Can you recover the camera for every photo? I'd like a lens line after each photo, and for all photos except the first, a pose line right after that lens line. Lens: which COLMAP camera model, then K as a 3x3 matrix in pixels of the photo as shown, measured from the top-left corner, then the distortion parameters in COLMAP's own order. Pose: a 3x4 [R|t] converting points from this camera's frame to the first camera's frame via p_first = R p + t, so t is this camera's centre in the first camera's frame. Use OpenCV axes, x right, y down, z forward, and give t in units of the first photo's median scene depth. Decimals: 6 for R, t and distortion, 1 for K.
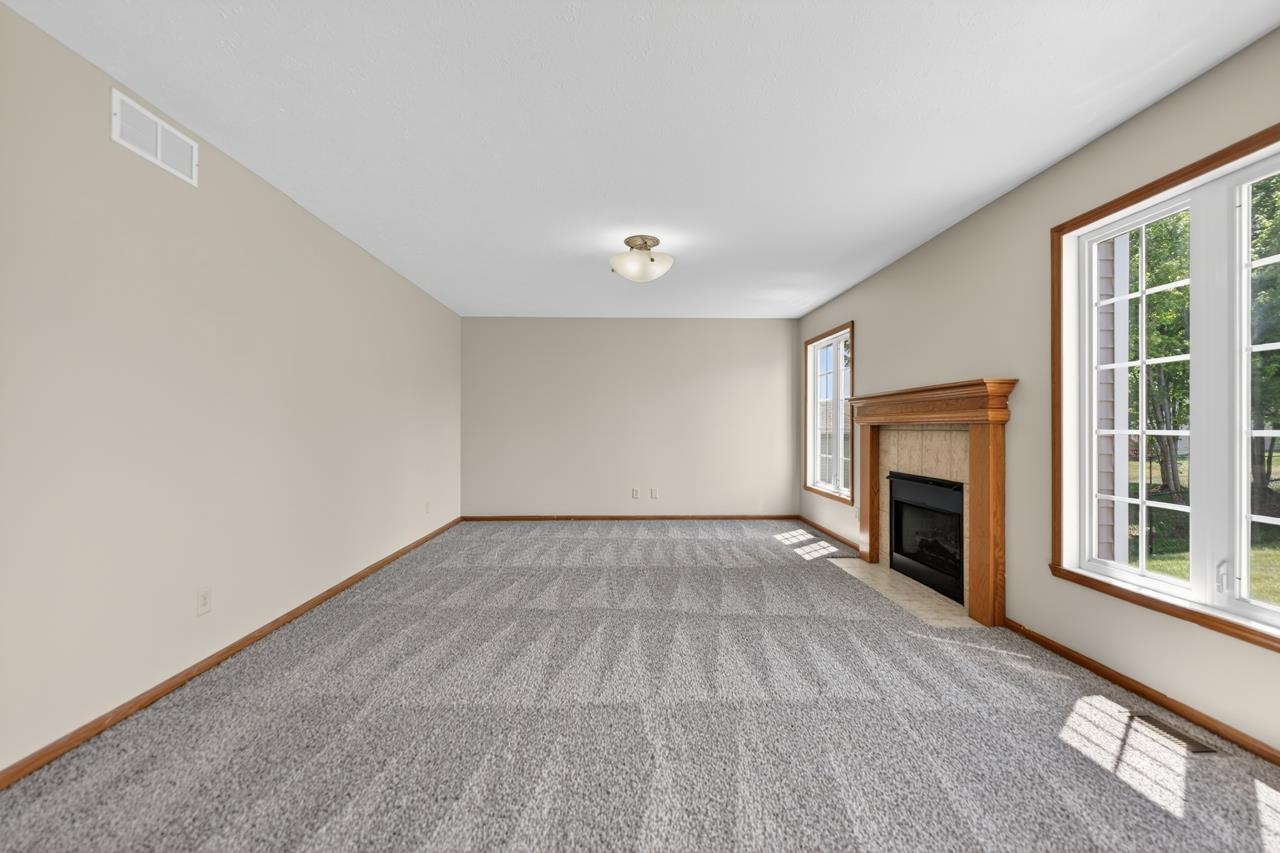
lens RADIAL K [[575.5, 0, 640.7], [0, 575.5, 427.6], [0, 0, 1]] dist [0.001430, -0.000266]
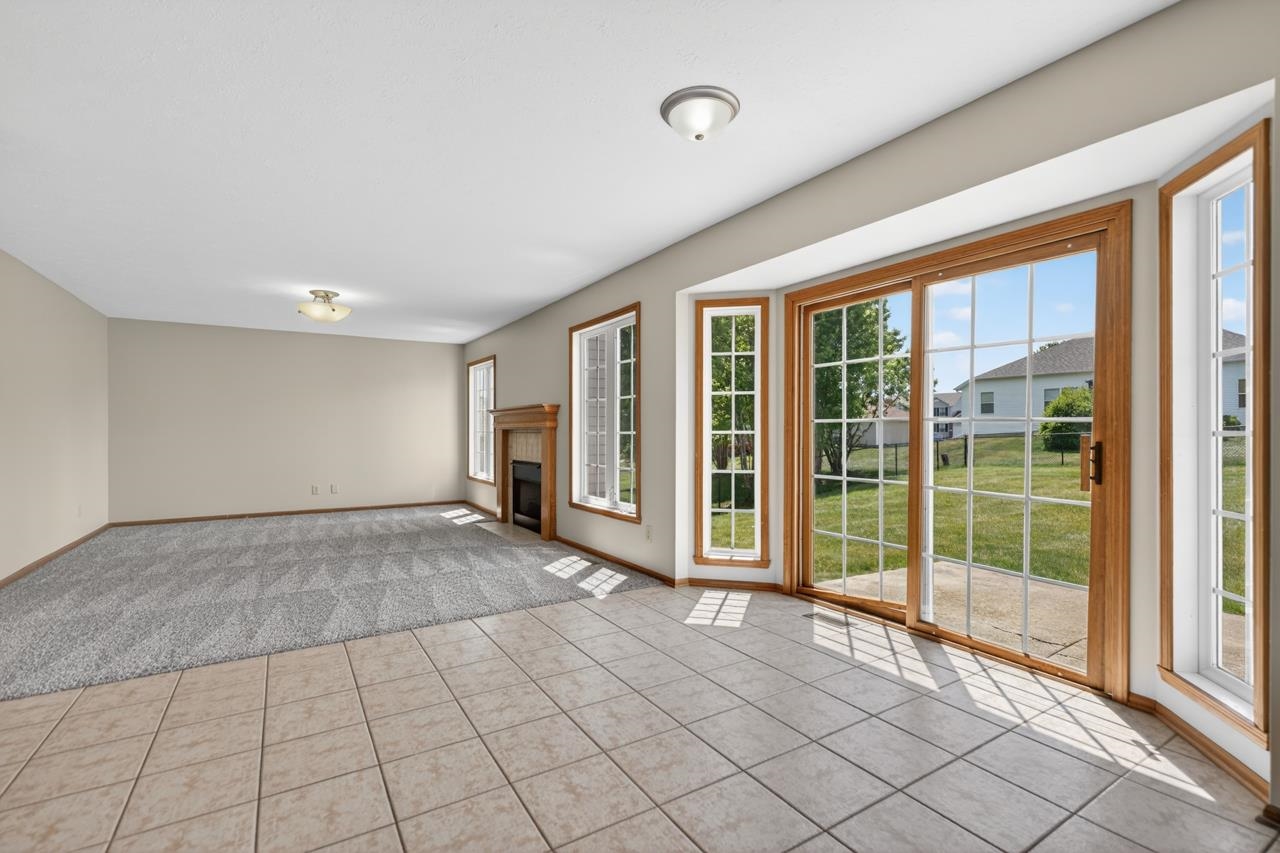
lens RADIAL K [[575.5, 0, 640.9], [0, 575.5, 436.9], [0, 0, 1]] dist [0.001430, -0.000266]
pose [[0.869927, -0.005673, 0.493149, -0.017011], [-0.000205, 0.999930, 0.011863, -0.001658], [-0.493181, -0.010421, 0.869864, -0.459547]]
